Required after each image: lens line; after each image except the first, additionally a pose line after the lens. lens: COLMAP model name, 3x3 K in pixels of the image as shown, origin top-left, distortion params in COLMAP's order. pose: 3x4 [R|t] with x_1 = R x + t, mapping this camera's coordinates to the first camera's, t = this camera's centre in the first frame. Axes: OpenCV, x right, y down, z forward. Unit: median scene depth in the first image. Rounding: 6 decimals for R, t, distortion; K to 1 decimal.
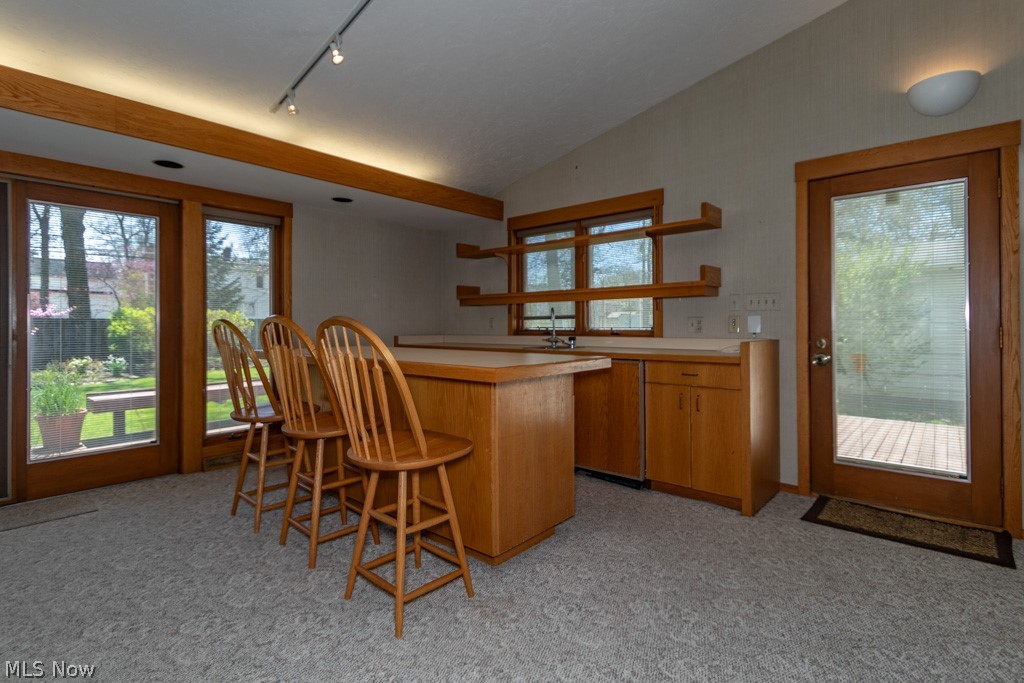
lens RADIAL K [[482.2, 0, 521.1], [0, 482.2, 323.9], [0, 0, 1]] dist [0.008021, -0.004964]
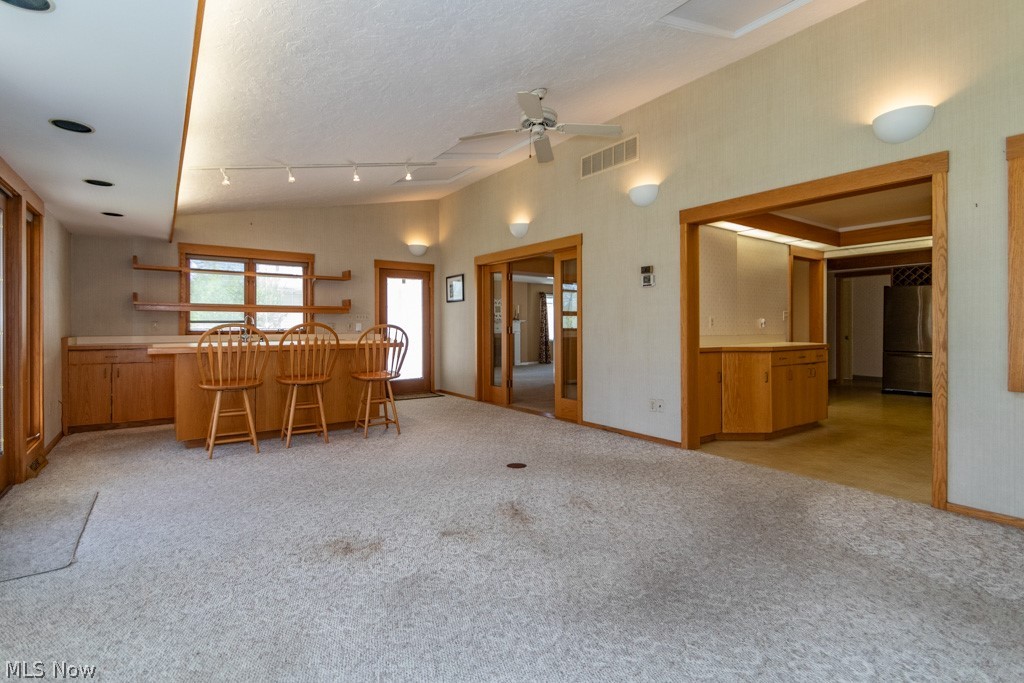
lens RADIAL K [[482.2, 0, 513.3], [0, 482.2, 328.2], [0, 0, 1]] dist [0.008021, -0.004964]
pose [[0.220747, -0.002062, 0.975329, -1.312244], [-0.000769, 0.999997, 0.002289, 0.000281], [-0.975331, -0.001255, 0.220744, -0.159984]]
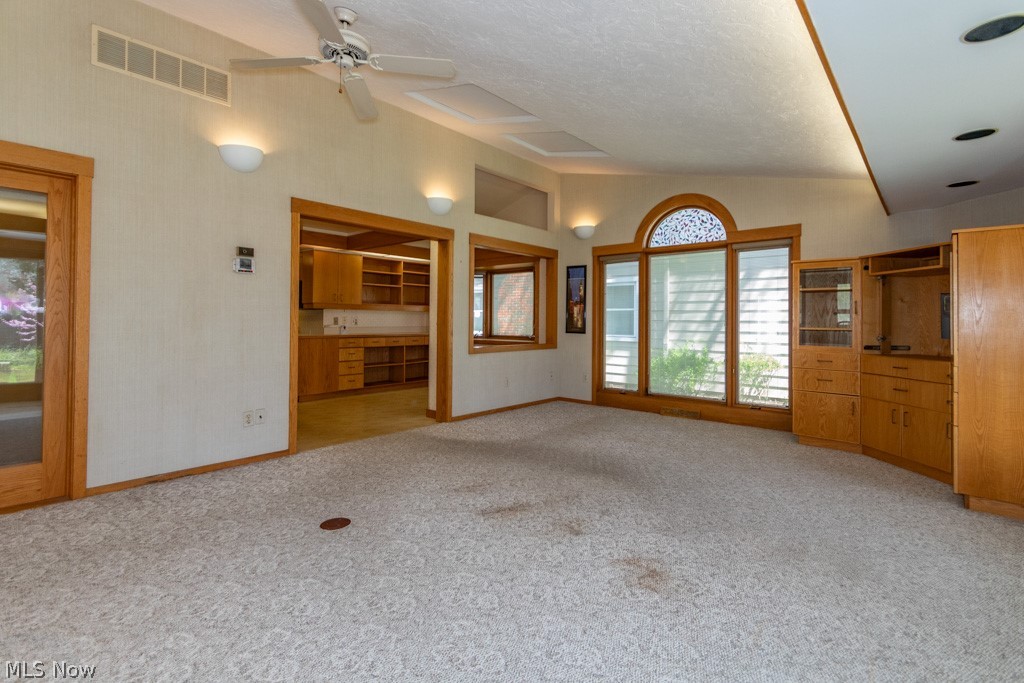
lens RADIAL K [[482.2, 0, 500.2], [0, 482.2, 316.6], [0, 0, 1]] dist [0.008021, -0.004964]
pose [[-0.999961, -0.005496, 0.006944, -0.585739], [-0.005570, 0.999927, -0.010735, -0.005707], [-0.006885, -0.010773, -0.999918, 0.742935]]
